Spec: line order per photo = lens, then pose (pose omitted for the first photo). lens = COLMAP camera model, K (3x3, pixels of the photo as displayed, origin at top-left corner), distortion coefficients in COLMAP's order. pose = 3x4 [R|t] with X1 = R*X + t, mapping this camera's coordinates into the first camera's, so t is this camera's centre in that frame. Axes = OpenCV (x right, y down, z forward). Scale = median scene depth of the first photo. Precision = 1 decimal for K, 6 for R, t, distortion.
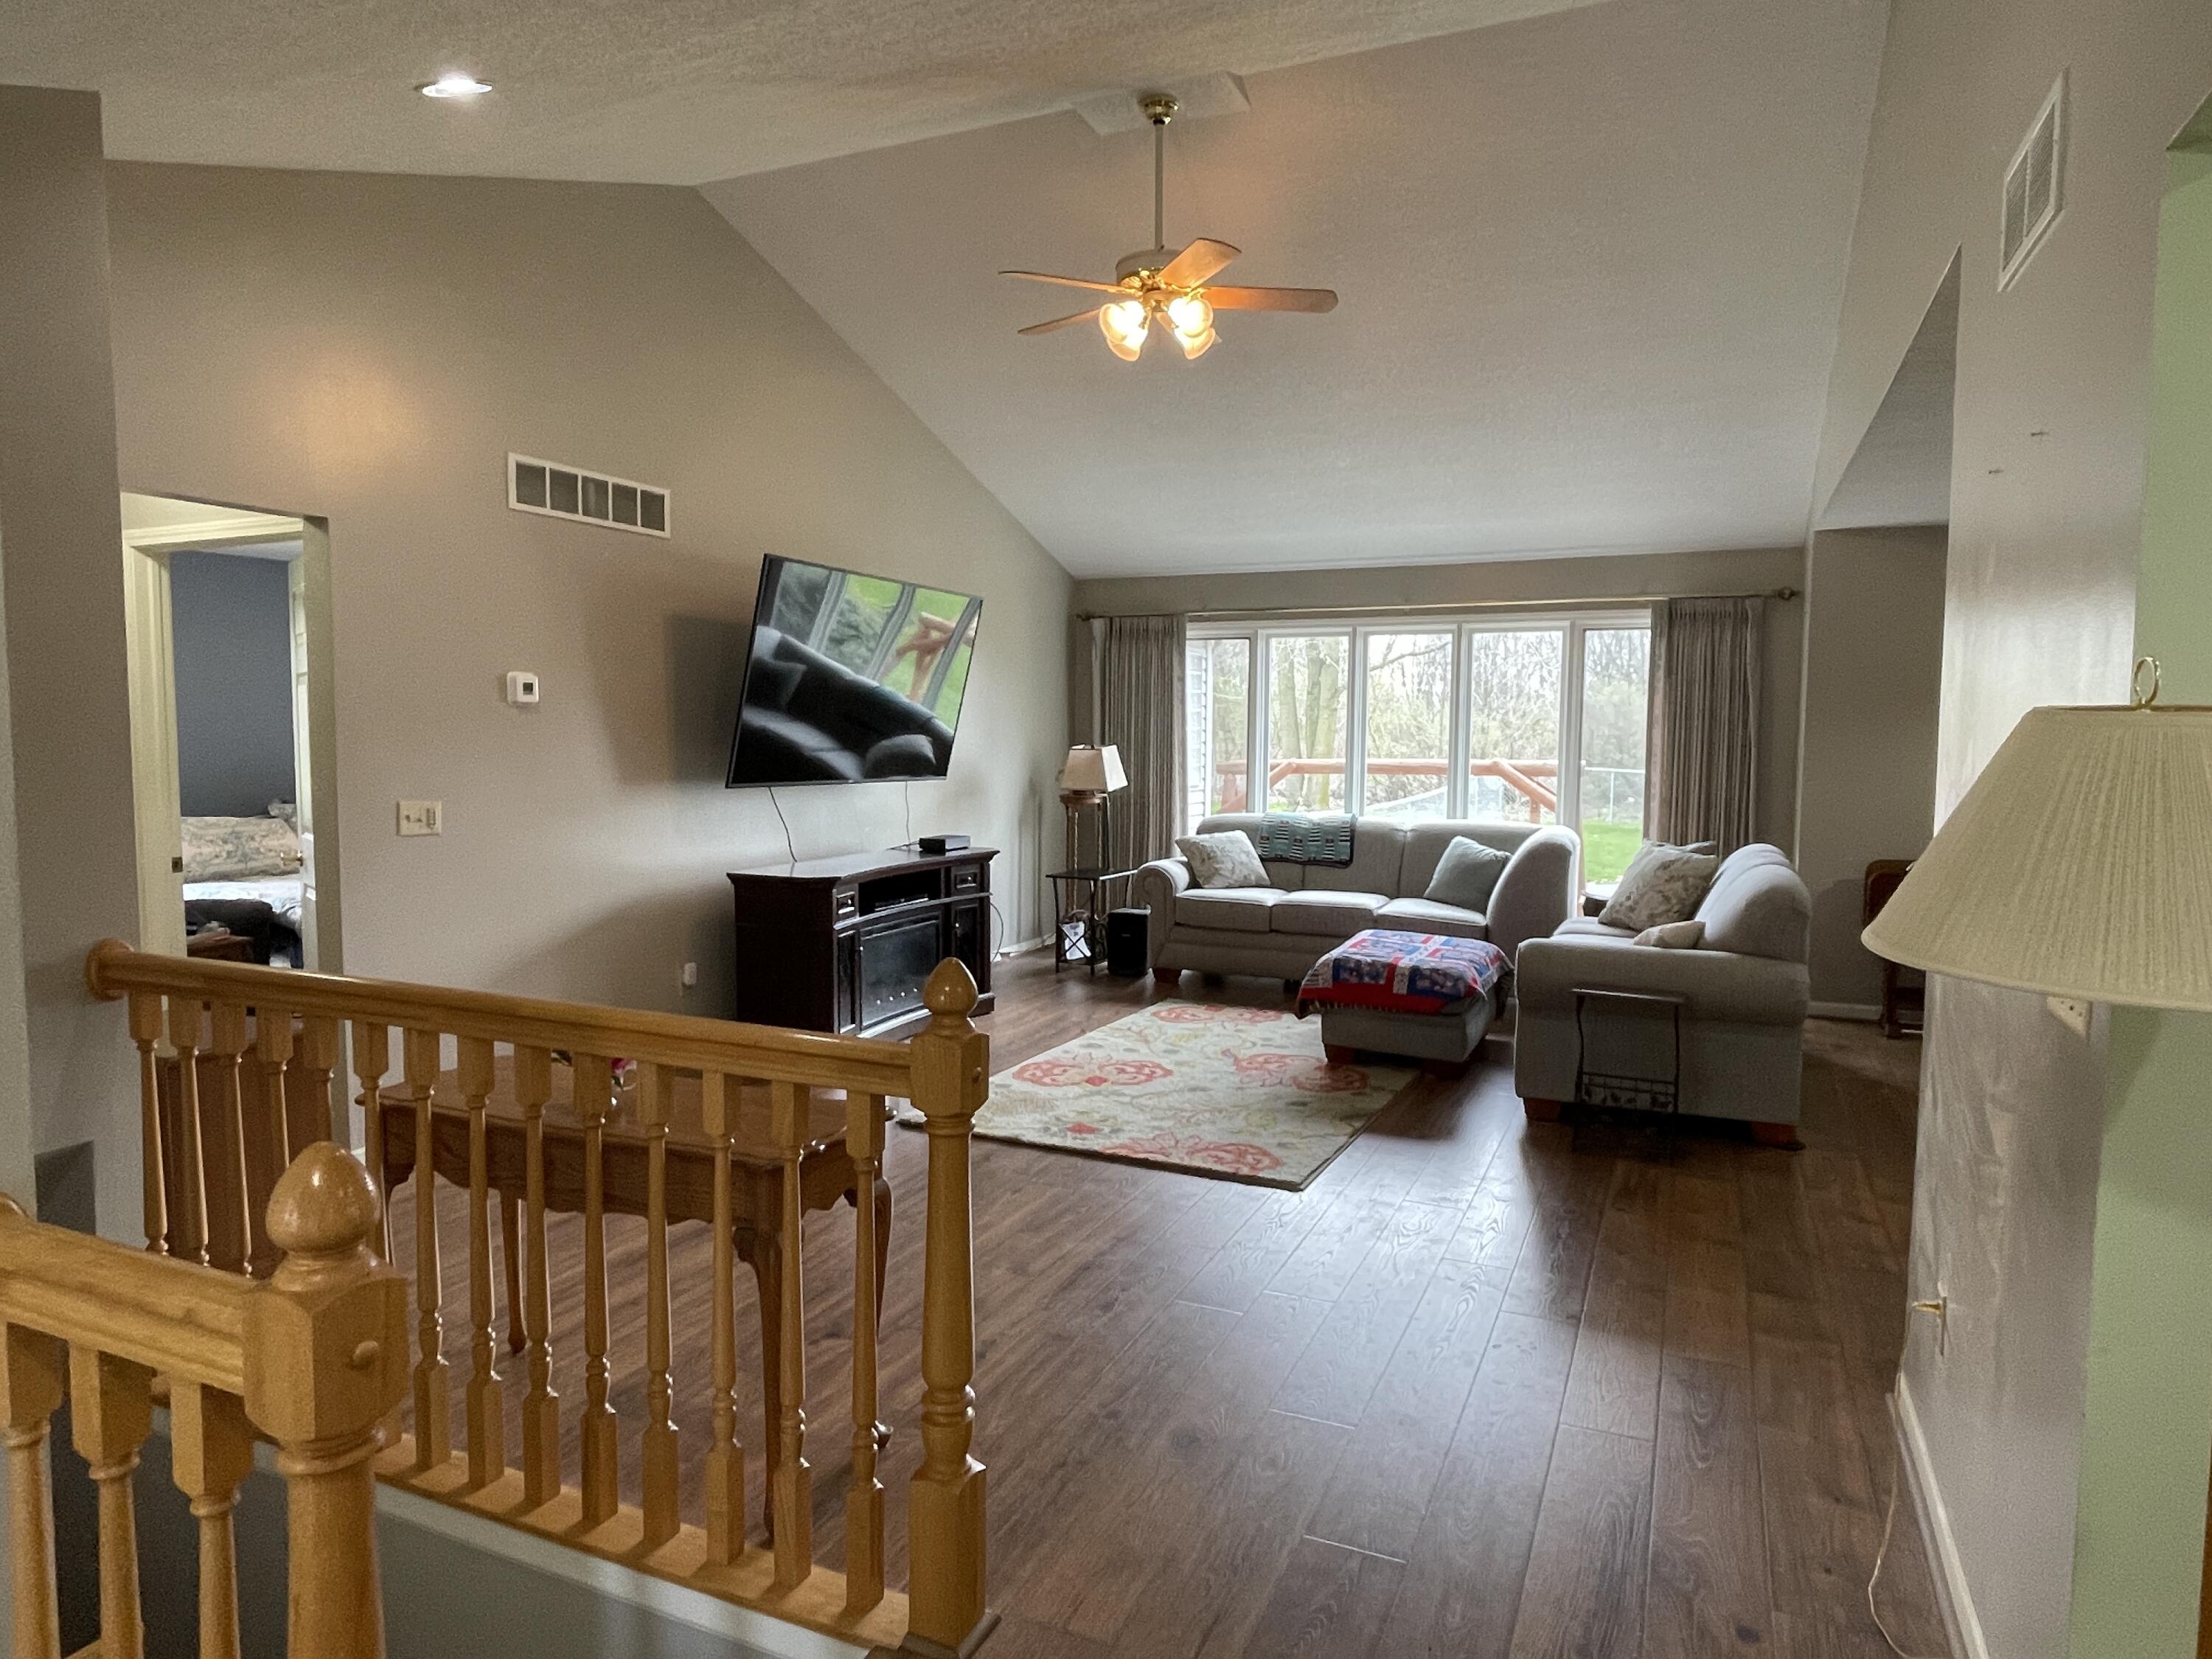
lens RADIAL K [[1331.8, 0, 1108.1], [0, 1331.8, 827.0], [0, 0, 1]] dist [0.002993, 0.002375]
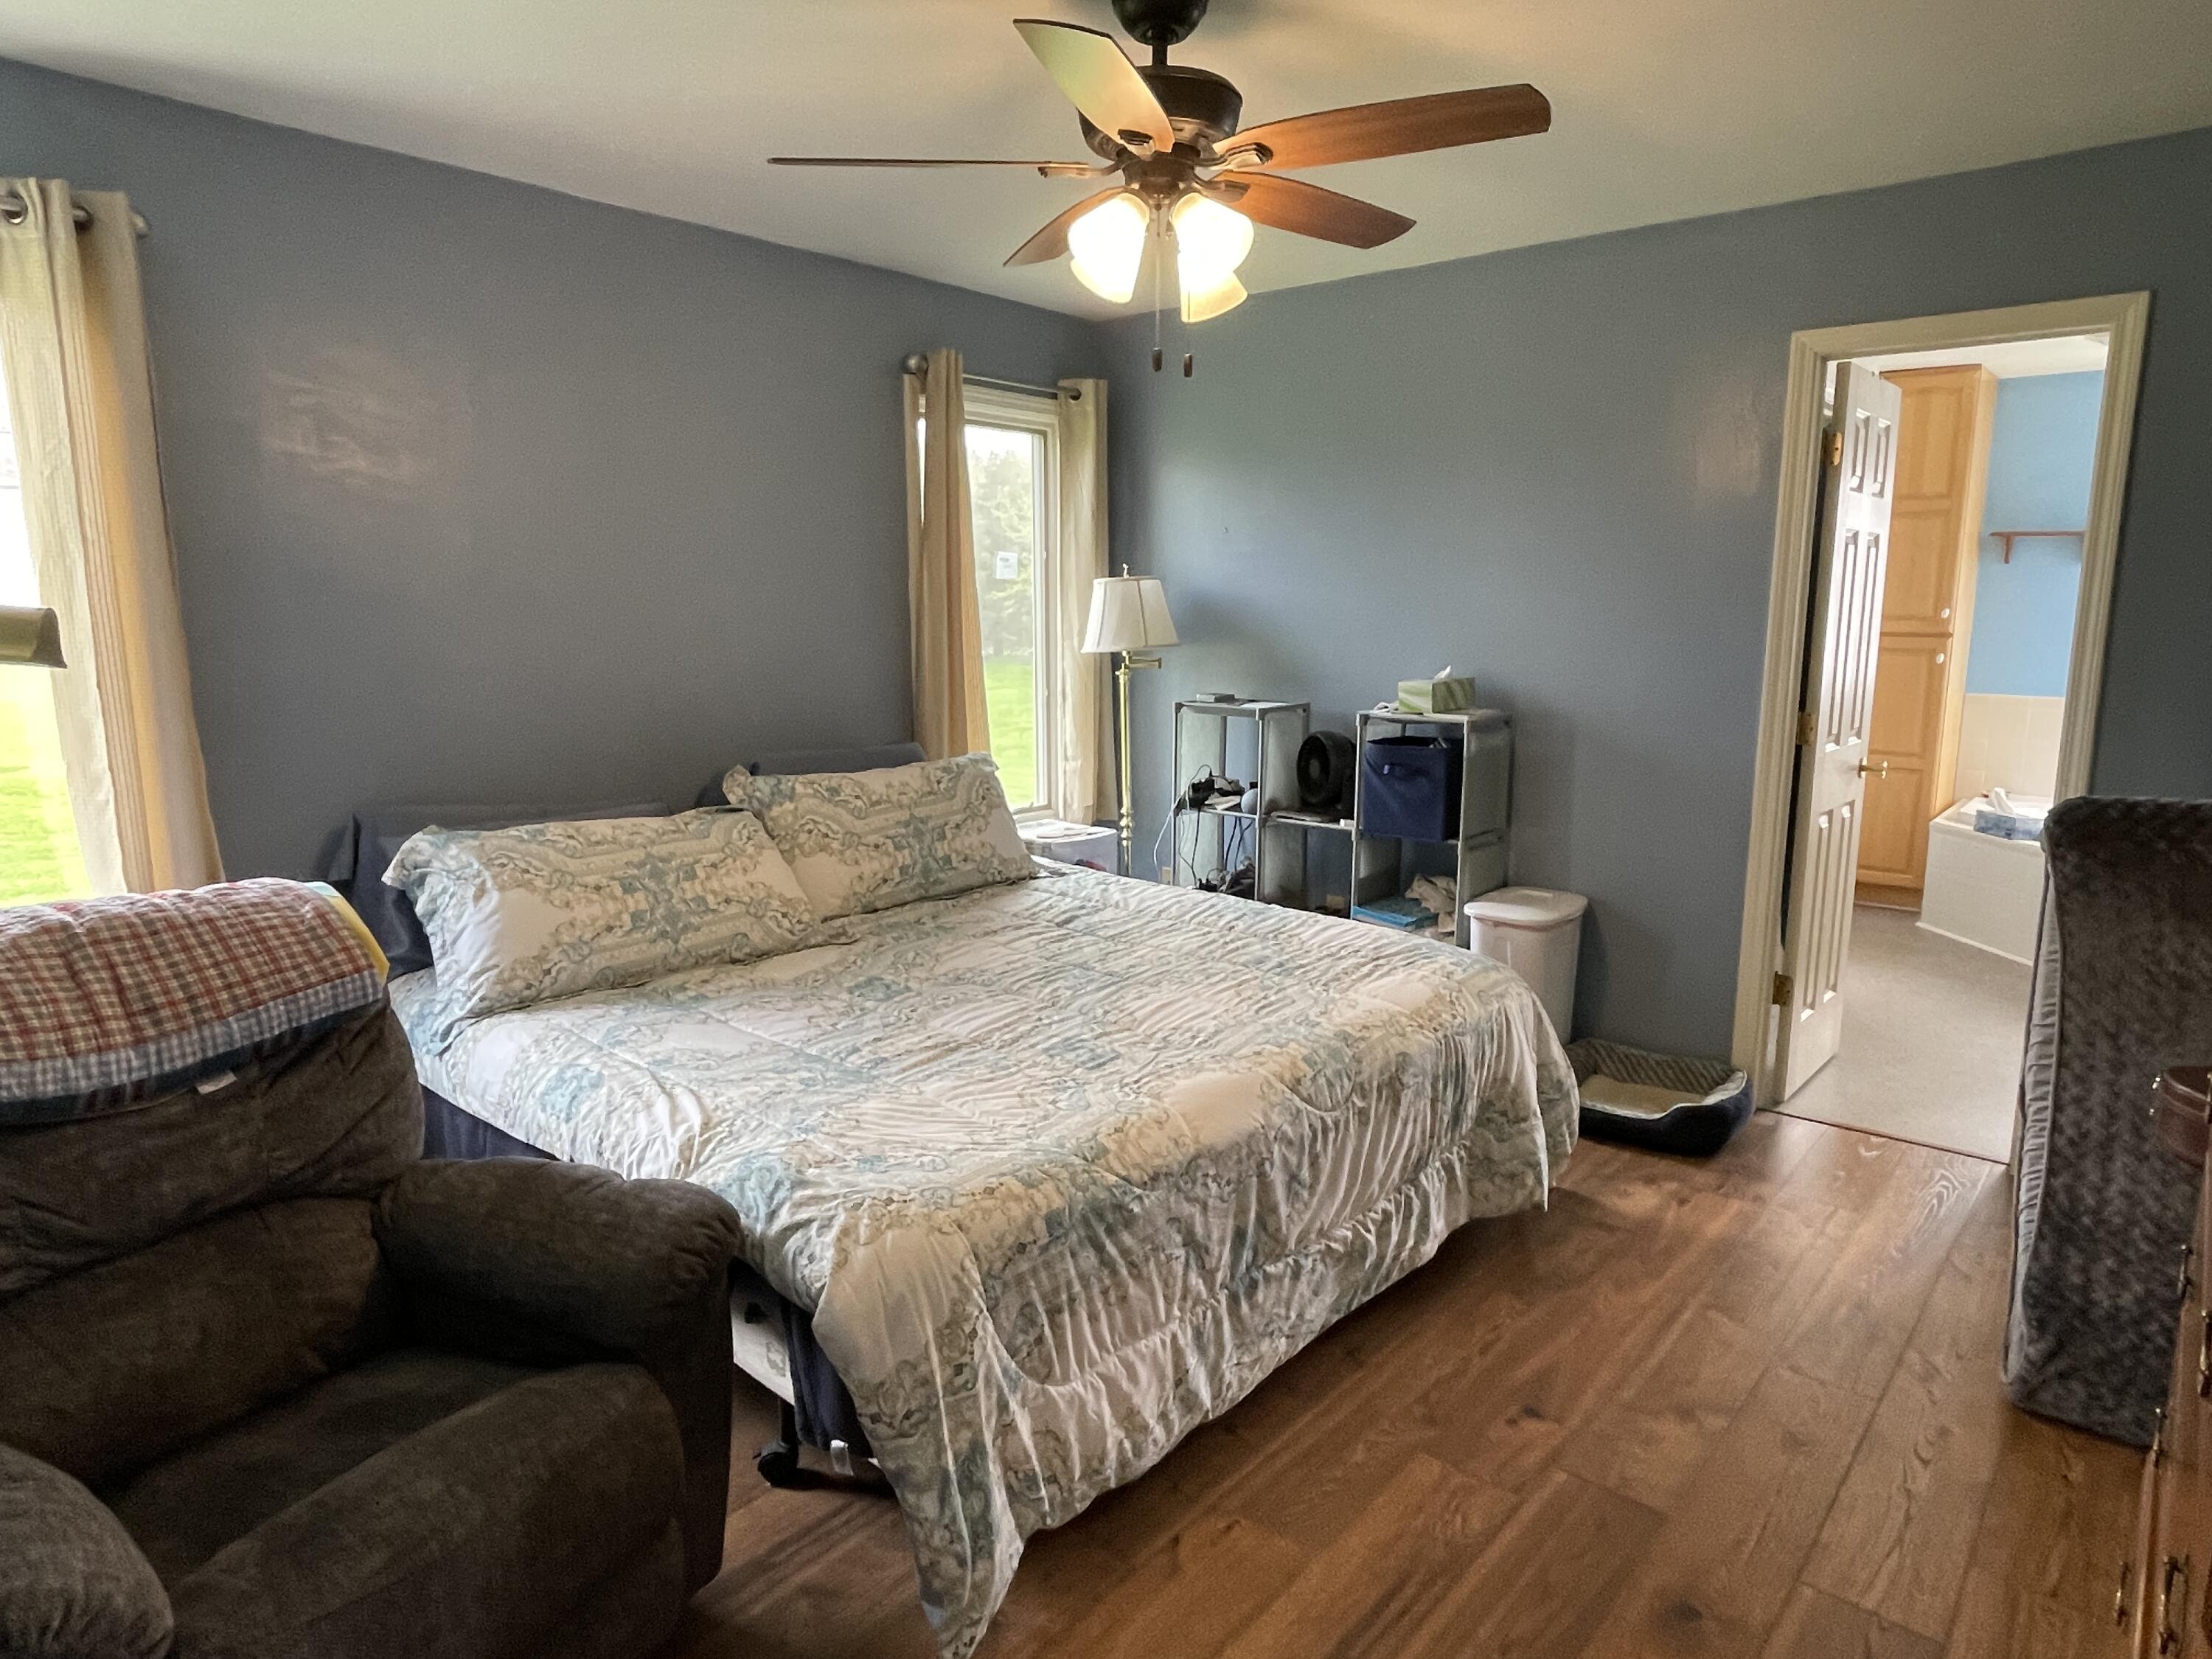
lens RADIAL K [[1331.8, 0, 1105.4], [0, 1331.8, 828.7], [0, 0, 1]] dist [0.002993, 0.002375]
pose [[0.962105, 0.044953, -0.268949, -0.372779], [-0.020404, 0.995421, 0.093386, -0.039853], [0.271916, -0.084359, 0.958616, 0.586031]]
